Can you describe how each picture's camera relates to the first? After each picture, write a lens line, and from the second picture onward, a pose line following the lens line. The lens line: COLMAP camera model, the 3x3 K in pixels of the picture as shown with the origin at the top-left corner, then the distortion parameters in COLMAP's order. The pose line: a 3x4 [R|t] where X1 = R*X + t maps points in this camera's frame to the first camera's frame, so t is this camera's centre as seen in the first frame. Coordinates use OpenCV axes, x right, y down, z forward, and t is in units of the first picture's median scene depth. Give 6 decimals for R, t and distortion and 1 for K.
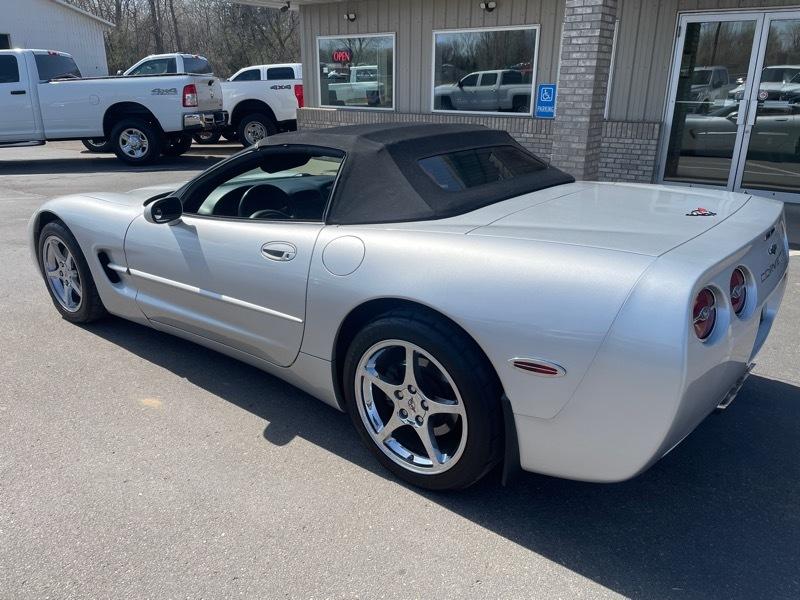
lens RADIAL K [[602.4, 0, 401.6], [0, 602.4, 296.3], [0, 0, 1]] dist [0.073009, -0.094820]
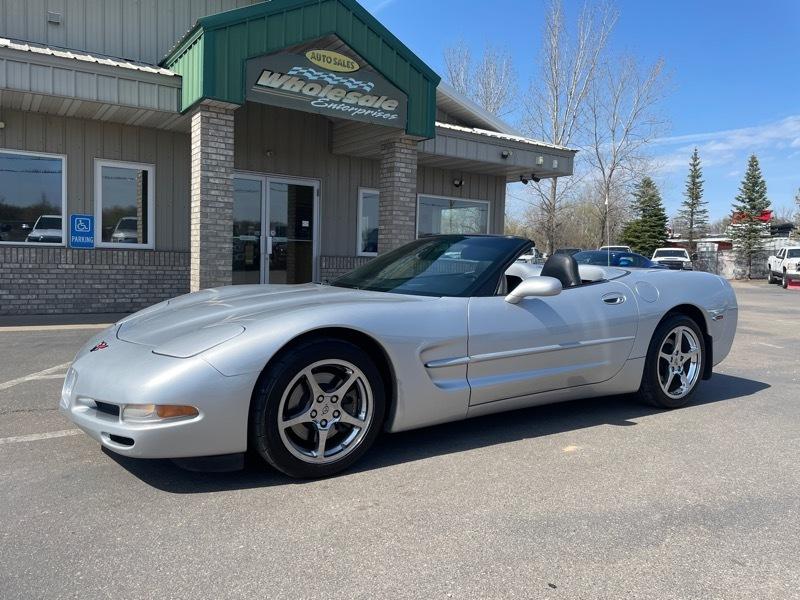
lens RADIAL K [[602.4, 0, 401.6], [0, 602.4, 296.3], [0, 0, 1]] dist [0.073009, -0.094820]
pose [[0.320090, -0.061536, 0.945386, -0.432939], [0.283117, 0.958501, -0.033468, -0.042731], [-0.904094, 0.278368, 0.324229, 0.226170]]
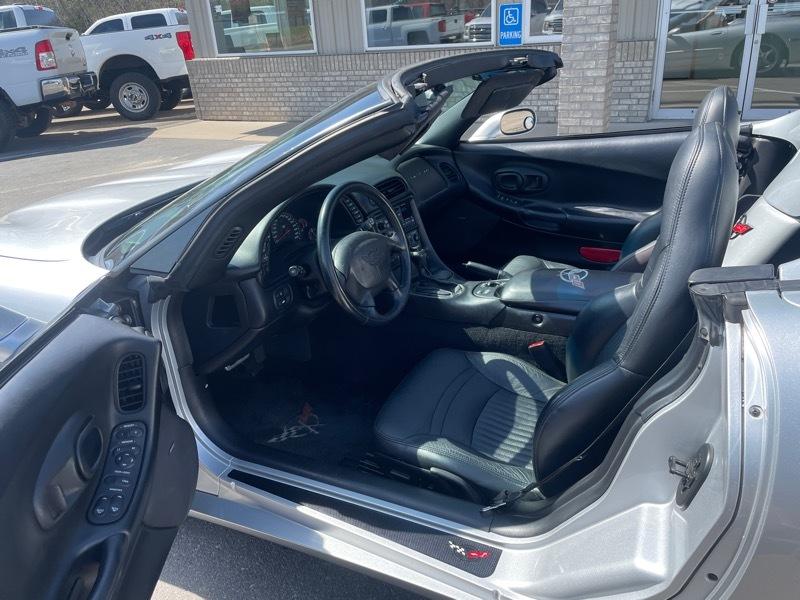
lens RADIAL K [[602.4, 0, 401.6], [0, 602.4, 296.3], [0, 0, 1]] dist [0.073009, -0.094820]
pose [[0.975530, -0.144545, 0.165671, -0.084235], [0.131403, 0.987436, 0.087771, -0.040132], [-0.176277, -0.063854, 0.982267, 0.155911]]
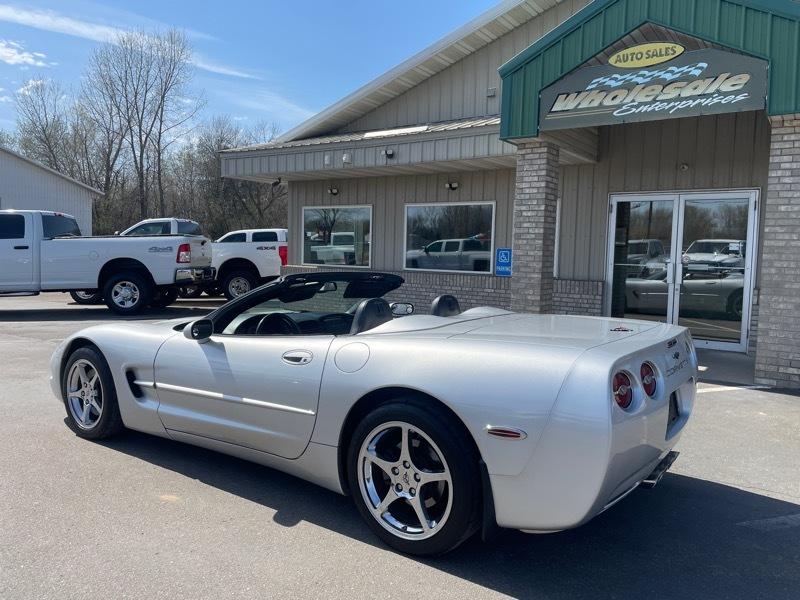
lens RADIAL K [[598.4, 0, 401.3], [0, 598.4, 292.4], [0, 0, 1]] dist [0.089573, -0.113709]
pose [[0.998485, 0.014118, 0.053174, -0.012888], [0.000431, 0.964481, -0.264151, 0.028302], [-0.055015, 0.263774, 0.963014, -0.056148]]
